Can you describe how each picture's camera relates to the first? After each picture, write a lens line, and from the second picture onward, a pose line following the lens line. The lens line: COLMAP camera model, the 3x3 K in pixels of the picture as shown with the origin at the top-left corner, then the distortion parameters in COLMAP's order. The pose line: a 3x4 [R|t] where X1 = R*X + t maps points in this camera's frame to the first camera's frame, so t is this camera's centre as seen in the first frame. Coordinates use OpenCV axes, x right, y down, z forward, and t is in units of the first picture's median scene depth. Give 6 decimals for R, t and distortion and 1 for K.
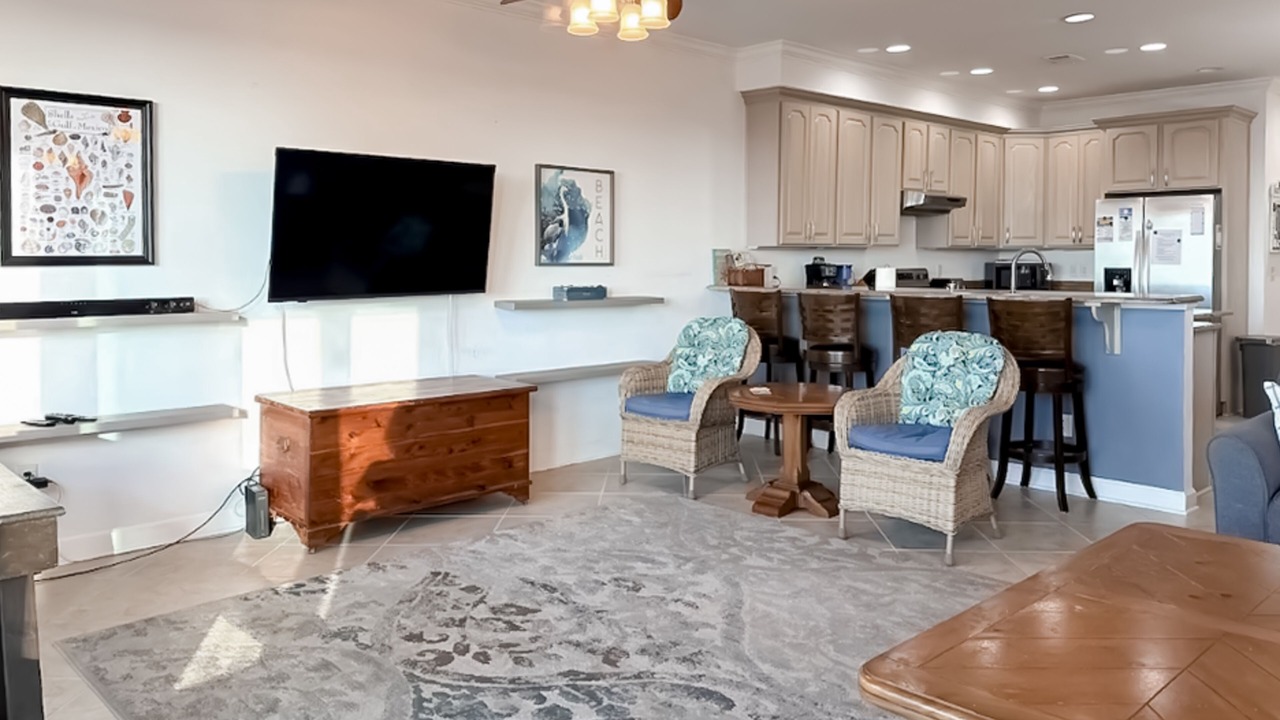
lens RADIAL K [[953.9, 0, 623.4], [0, 953.9, 306.7], [0, 0, 1]] dist [0.075435, -0.140340]
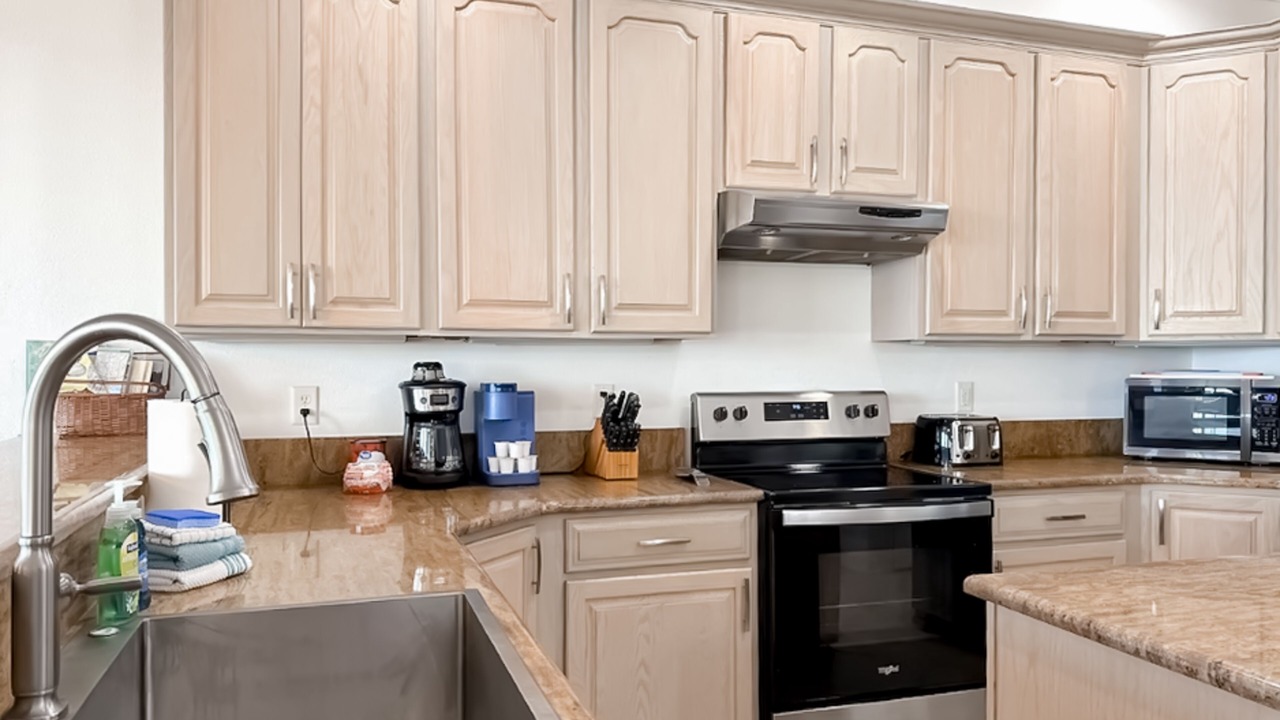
lens RADIAL K [[953.9, 0, 653.0], [0, 953.9, 380.6], [0, 0, 1]] dist [0.075435, -0.140340]
pose [[0.918711, 0.007355, -0.394862, 0.398902], [-0.021162, 0.999307, -0.030624, -0.031218], [0.394363, 0.036491, 0.918230, 0.613017]]
